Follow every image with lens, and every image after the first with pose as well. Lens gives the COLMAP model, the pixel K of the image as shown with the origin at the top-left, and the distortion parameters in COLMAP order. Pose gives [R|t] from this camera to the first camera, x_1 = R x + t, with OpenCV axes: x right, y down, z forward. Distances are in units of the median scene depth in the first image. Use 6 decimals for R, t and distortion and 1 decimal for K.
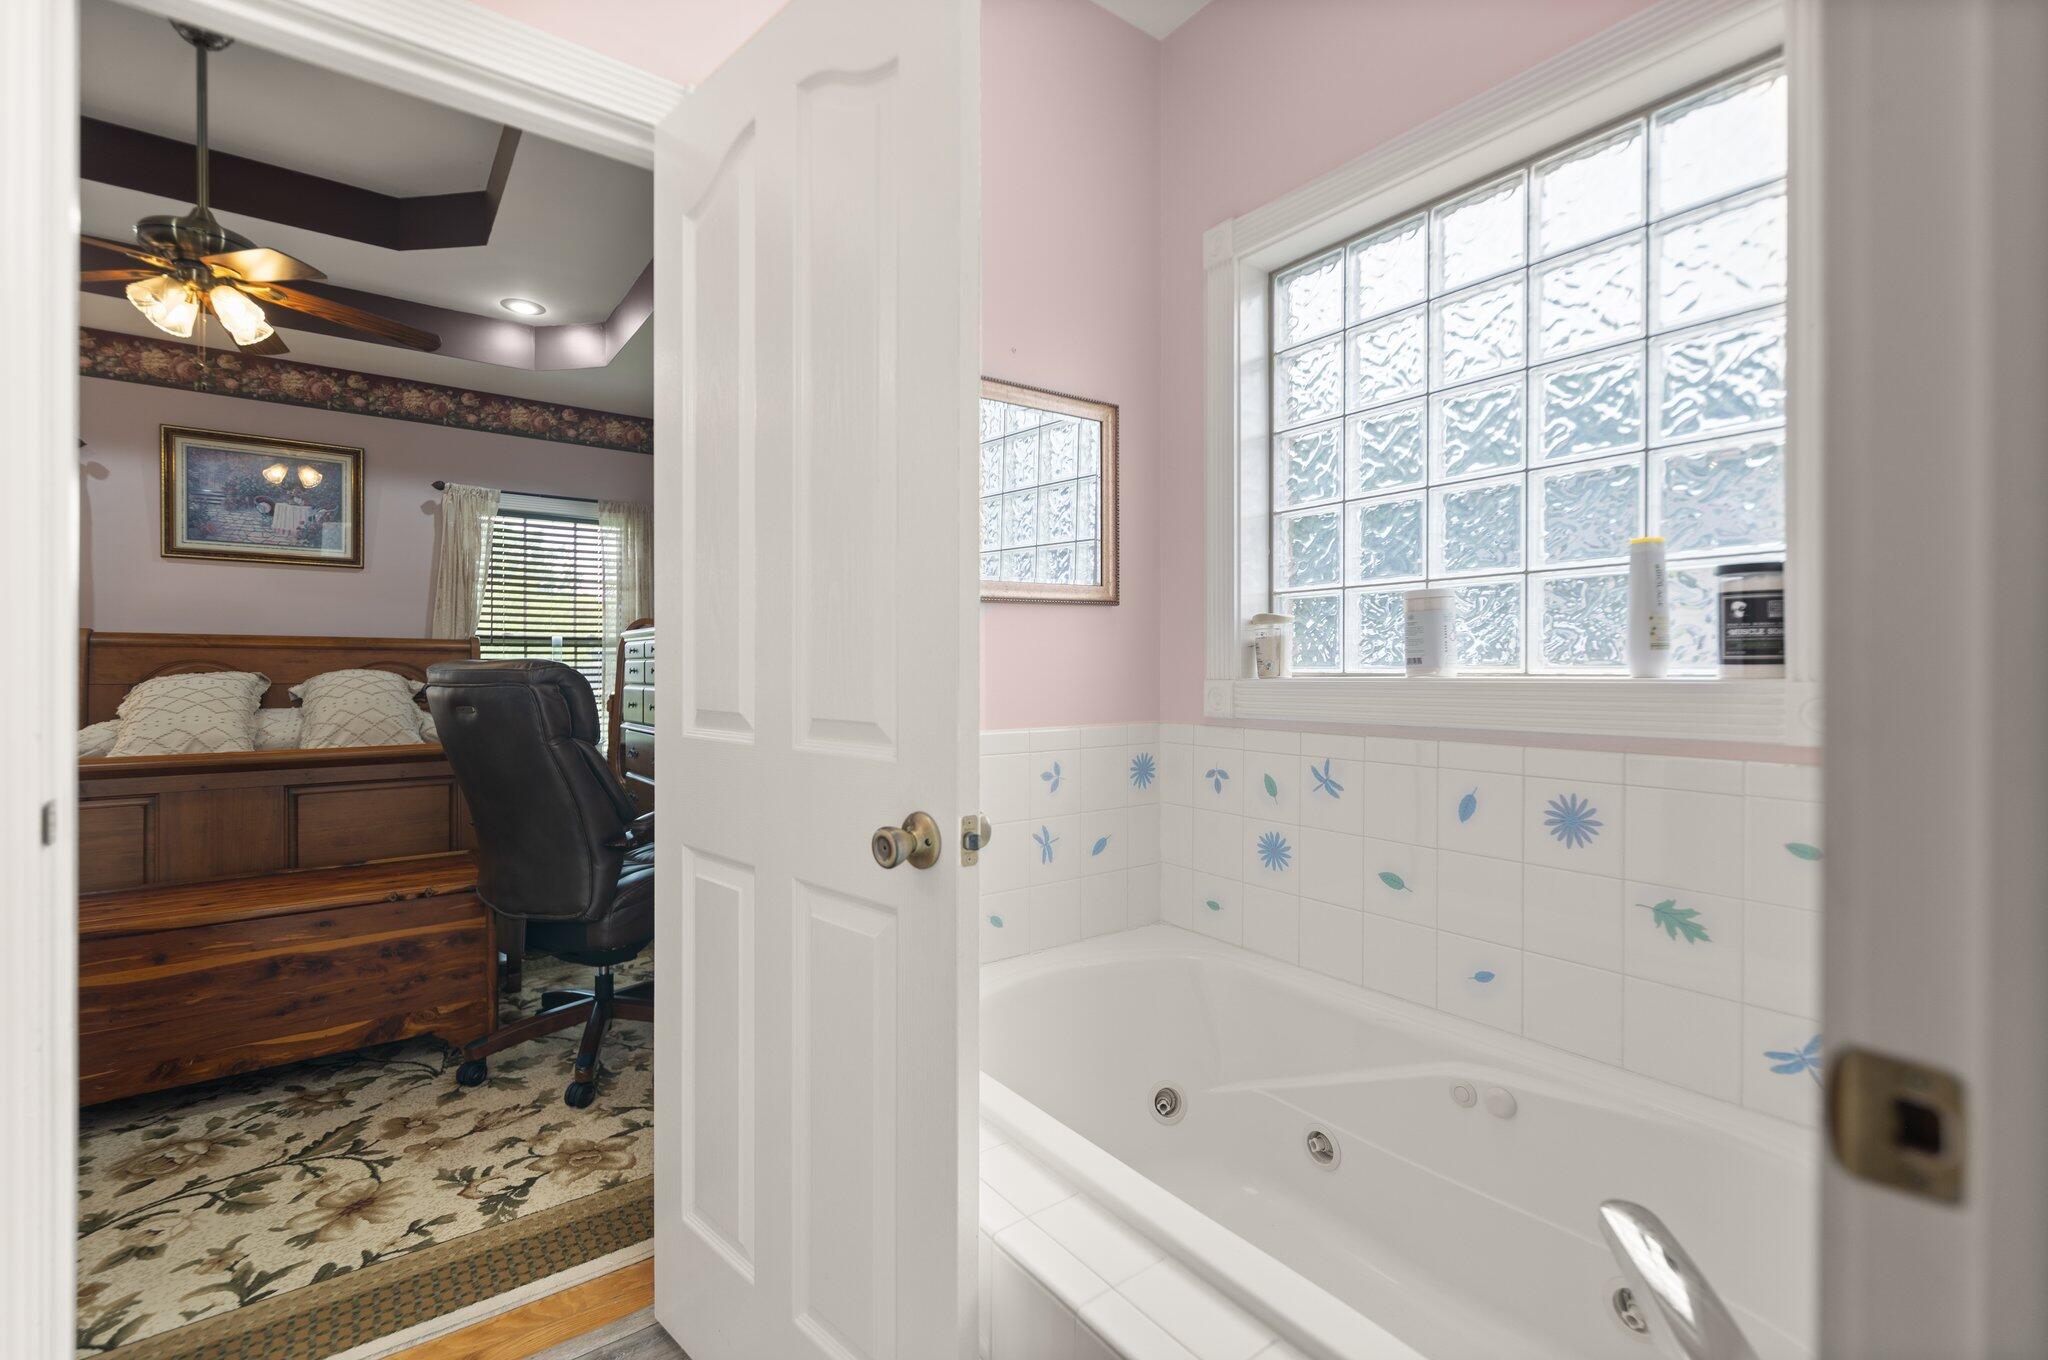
lens RADIAL K [[890.1, 0, 1017.0], [0, 890.1, 670.4], [0, 0, 1]] dist [-0.000371, 0.000223]
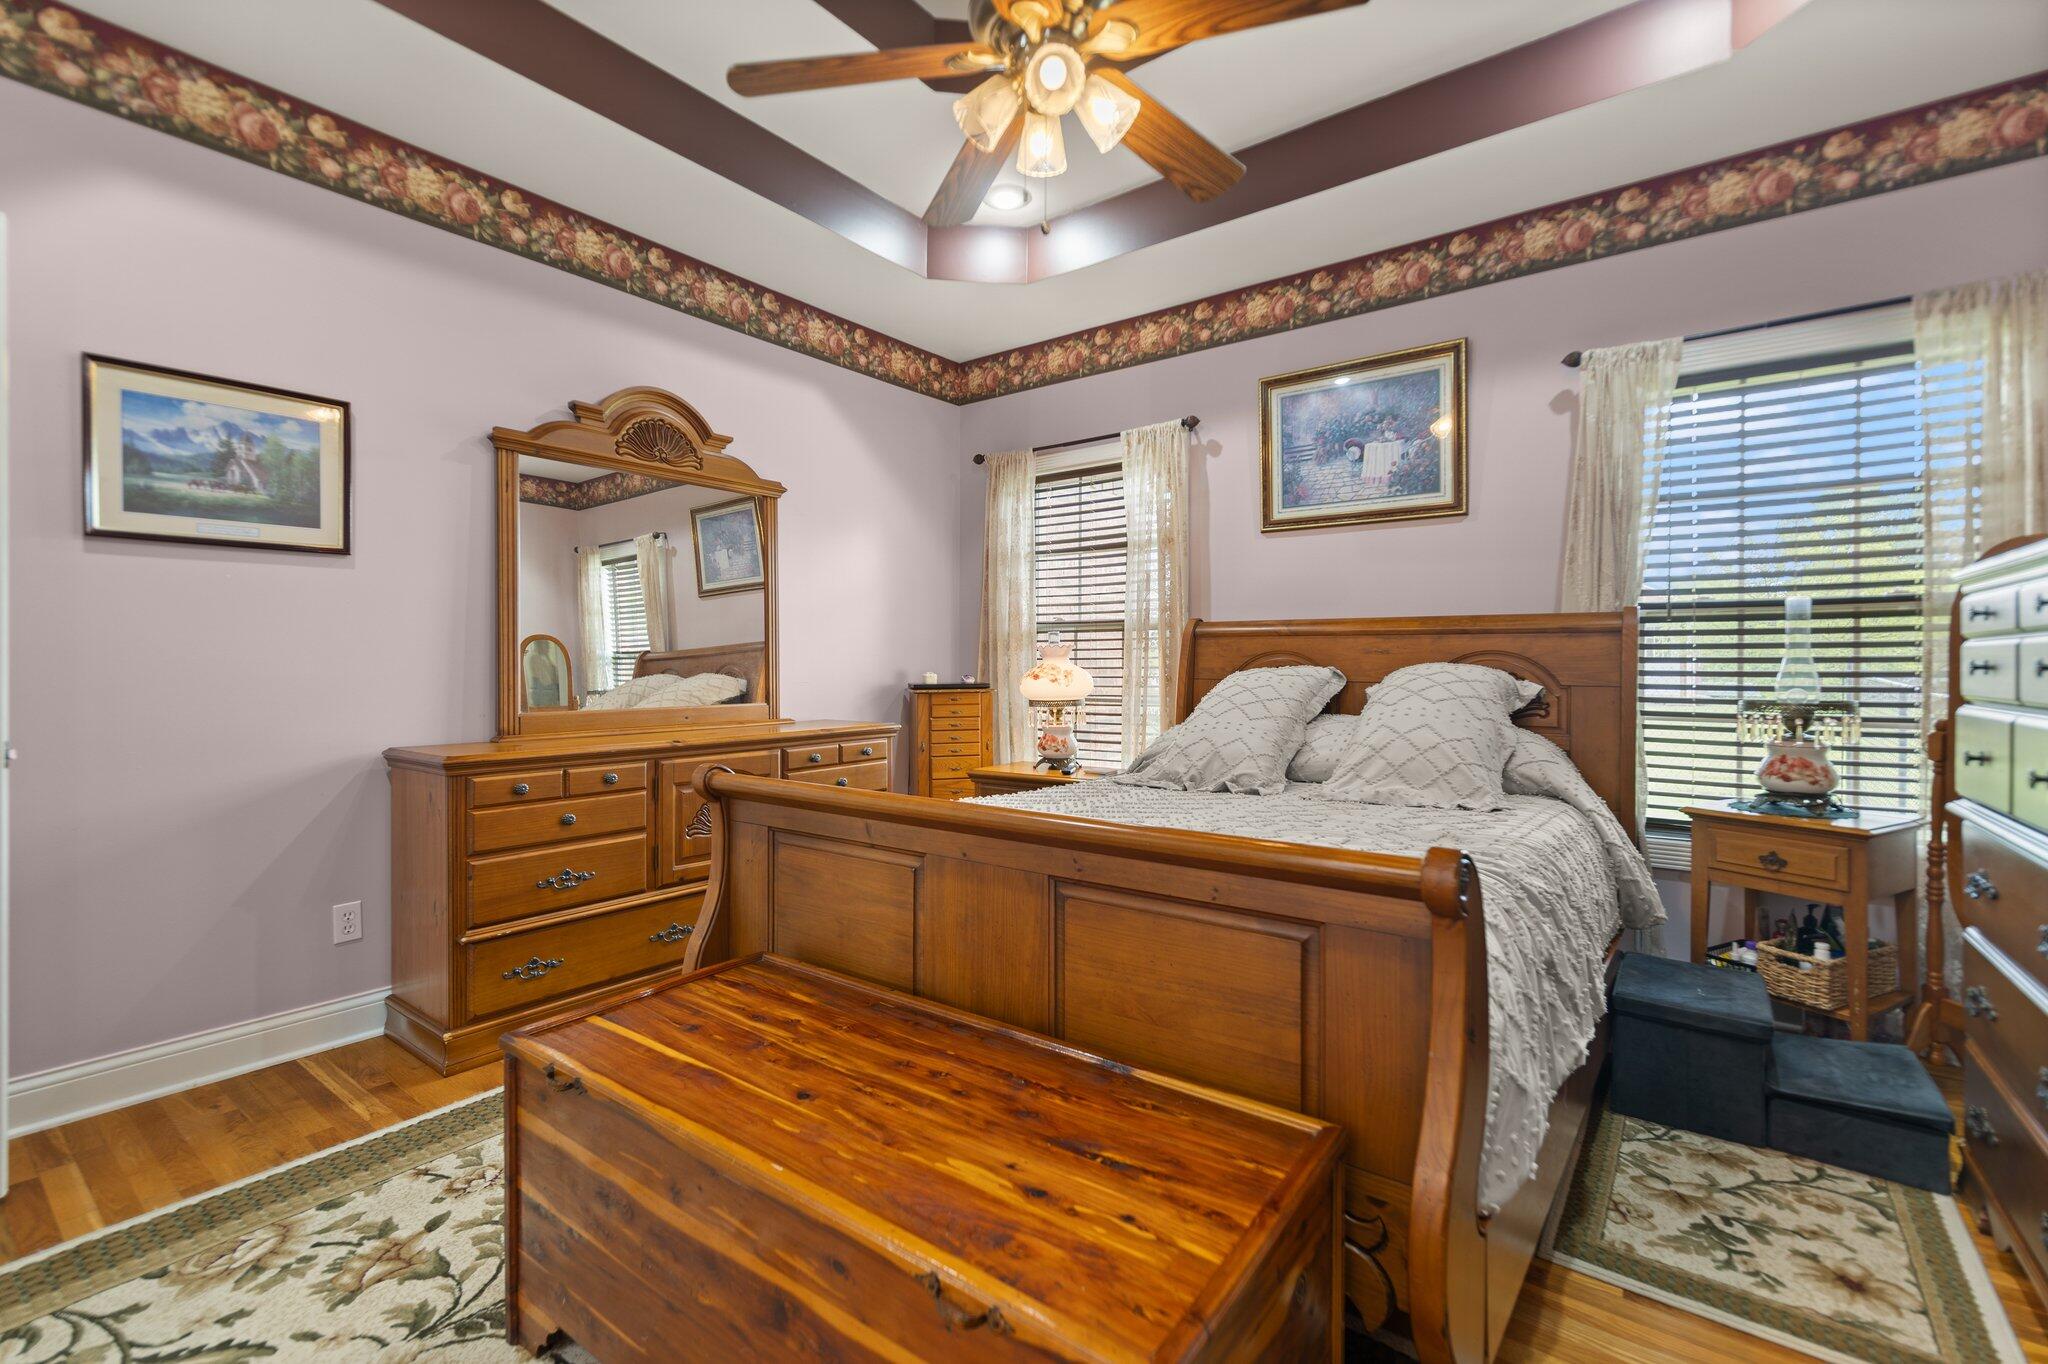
lens RADIAL K [[890.1, 0, 1017.0], [0, 890.1, 672.4], [0, 0, 1]] dist [-0.000371, 0.000223]
pose [[0.278400, 0.012897, -0.960379, -0.184752], [-0.000978, 0.999913, 0.013145, -0.002528], [0.960465, -0.002721, 0.278388, 0.509394]]
